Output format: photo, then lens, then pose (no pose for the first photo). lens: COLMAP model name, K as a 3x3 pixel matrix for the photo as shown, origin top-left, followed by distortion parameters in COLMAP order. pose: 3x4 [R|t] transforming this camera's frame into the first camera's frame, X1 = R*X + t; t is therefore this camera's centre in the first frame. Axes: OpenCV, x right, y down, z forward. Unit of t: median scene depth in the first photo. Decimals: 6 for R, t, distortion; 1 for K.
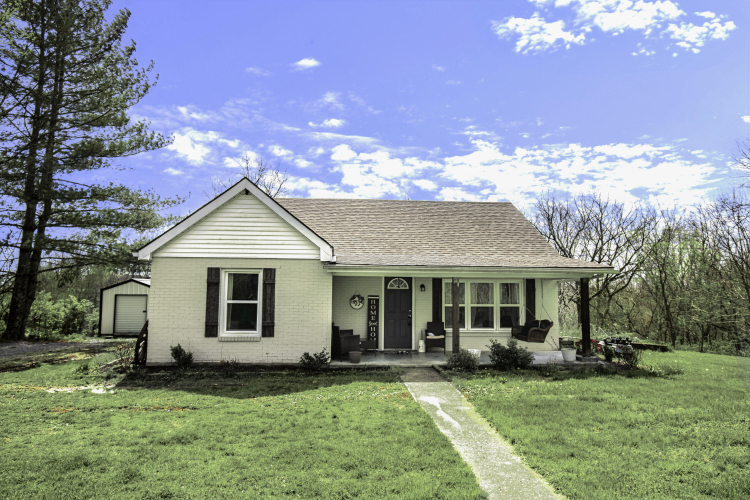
lens RADIAL K [[540.6, 0, 375.5], [0, 540.6, 251.5], [0, 0, 1]] dist [-0.007599, -0.000709]
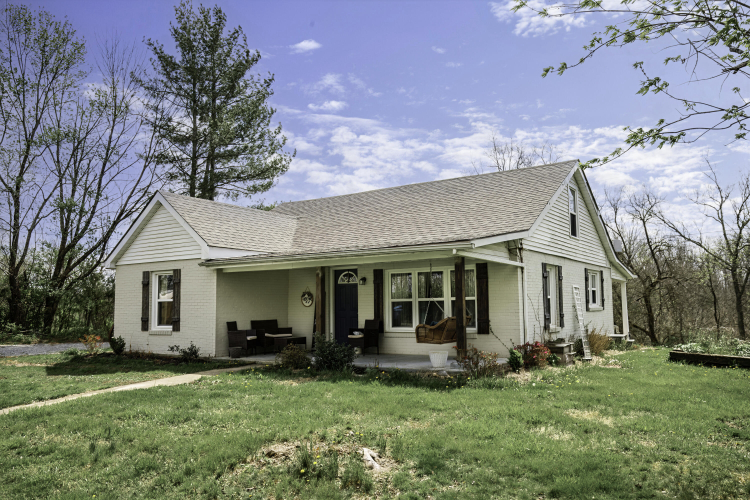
lens RADIAL K [[588.0, 0, 375.1], [0, 588.0, 248.4], [0, 0, 1]] dist [-0.082021, -0.000887]
pose [[0.791944, -0.078611, -0.605513, 0.725878], [0.072577, 0.996767, -0.034484, 0.051397], [0.606265, -0.016637, 0.795088, 0.264708]]
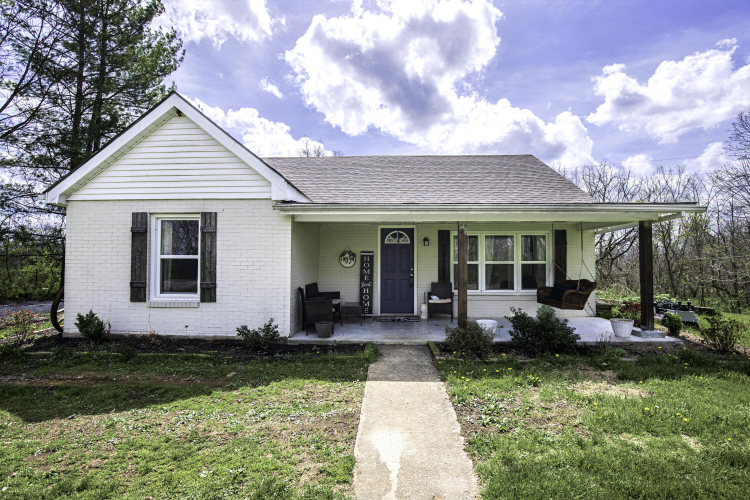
lens RADIAL K [[383.0, 0, 375.2], [0, 383.0, 254.4], [0, 0, 1]] dist [-0.027133, -0.000712]
pose [[0.992451, -0.009505, -0.122270, 0.086170], [0.016463, 0.998294, 0.056018, 0.055428], [0.121529, -0.057608, 0.990915, 0.428388]]
